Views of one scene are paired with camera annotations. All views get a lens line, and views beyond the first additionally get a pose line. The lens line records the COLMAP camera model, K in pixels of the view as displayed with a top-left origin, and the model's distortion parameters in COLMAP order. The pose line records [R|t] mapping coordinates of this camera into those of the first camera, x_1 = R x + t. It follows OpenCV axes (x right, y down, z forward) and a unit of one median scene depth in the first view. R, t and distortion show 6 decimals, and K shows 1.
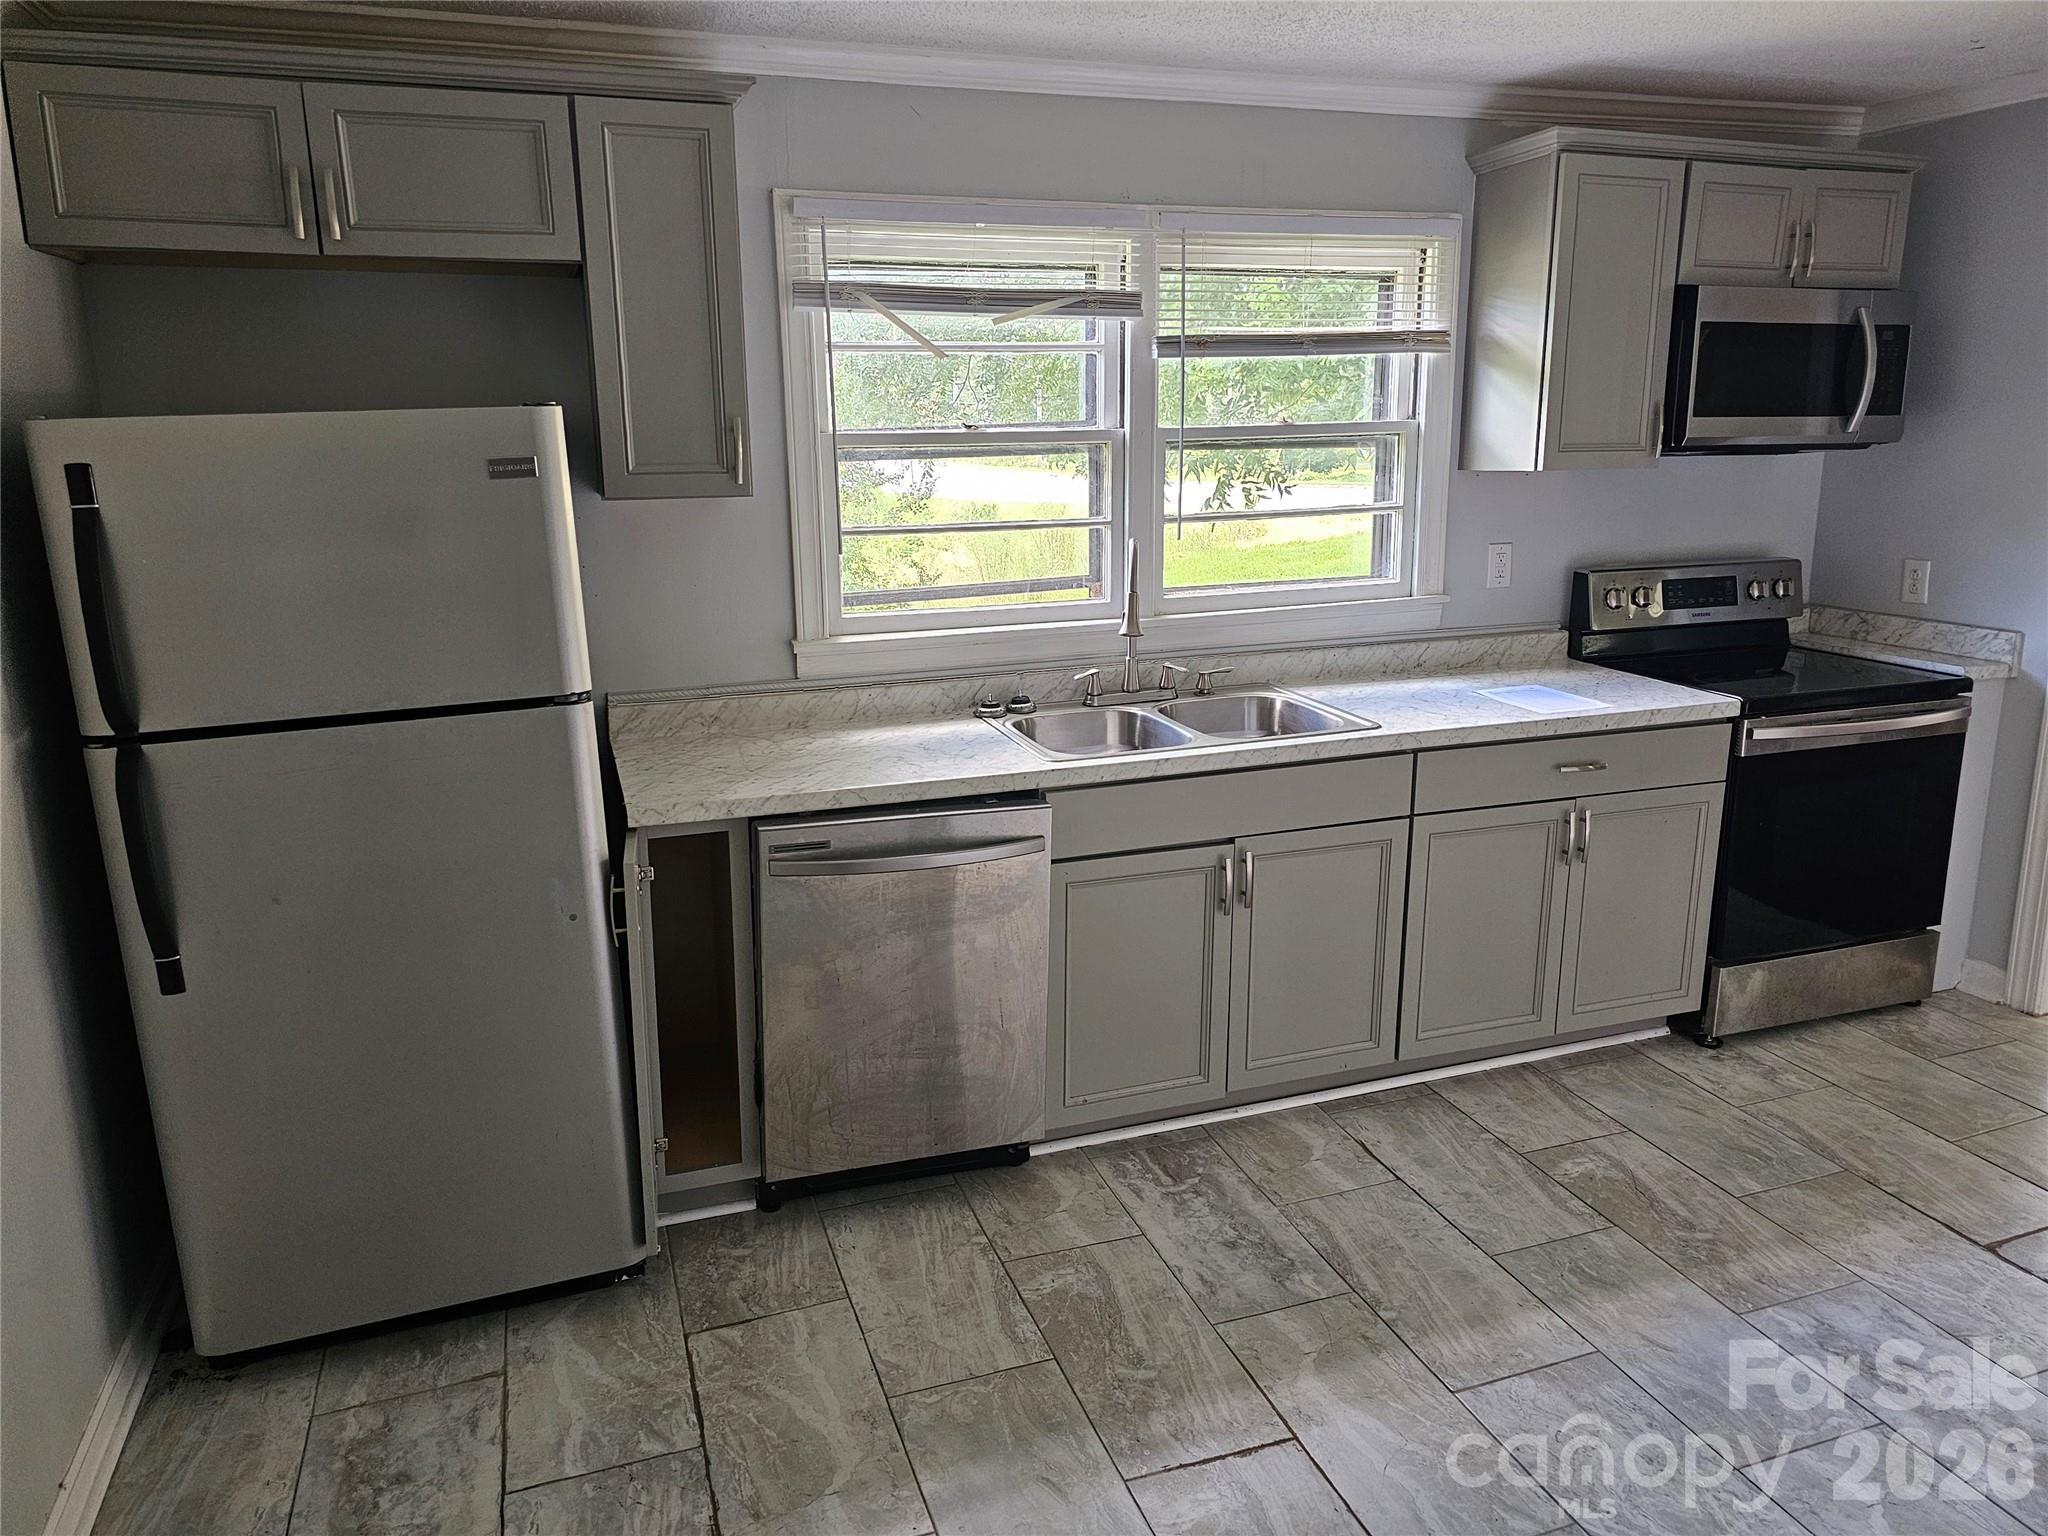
lens RADIAL K [[1396.0, 0, 1011.4], [0, 1396.0, 756.4], [0, 0, 1]] dist [0.021819, -0.009417]
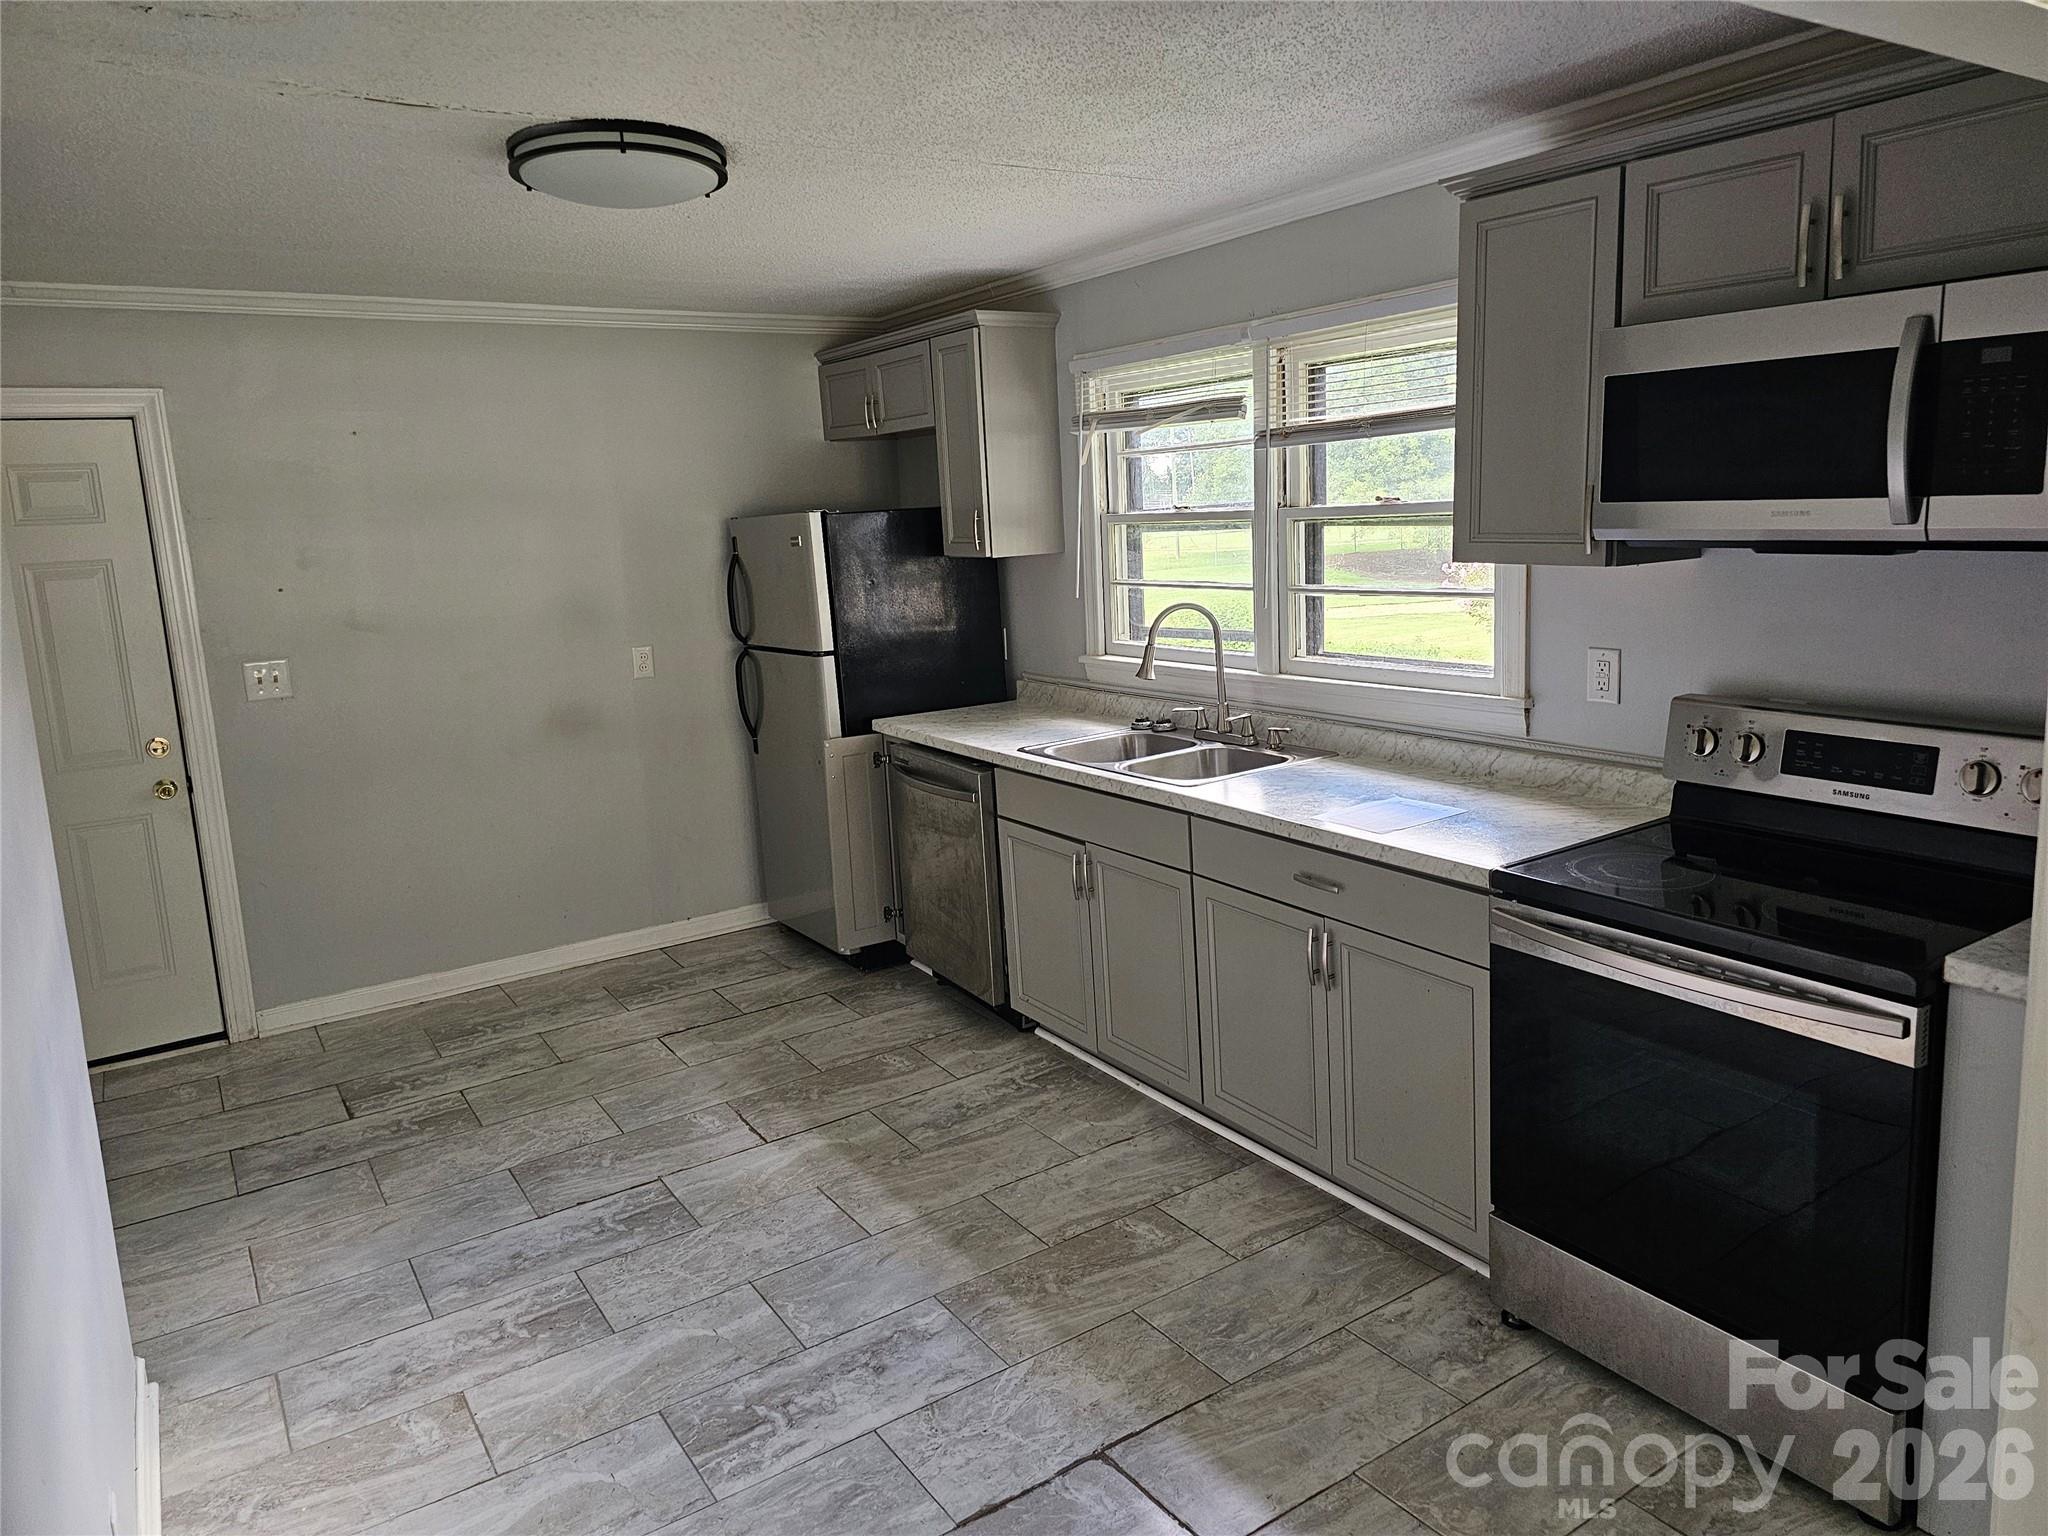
lens RADIAL K [[1396.0, 0, 1014.6], [0, 1396.0, 766.5], [0, 0, 1]] dist [0.021819, -0.009417]
pose [[0.225206, 0.187572, -0.956085, 1.283813], [-0.183478, 0.971901, 0.147457, -0.173954], [0.956880, 0.142212, 0.253293, 0.584462]]
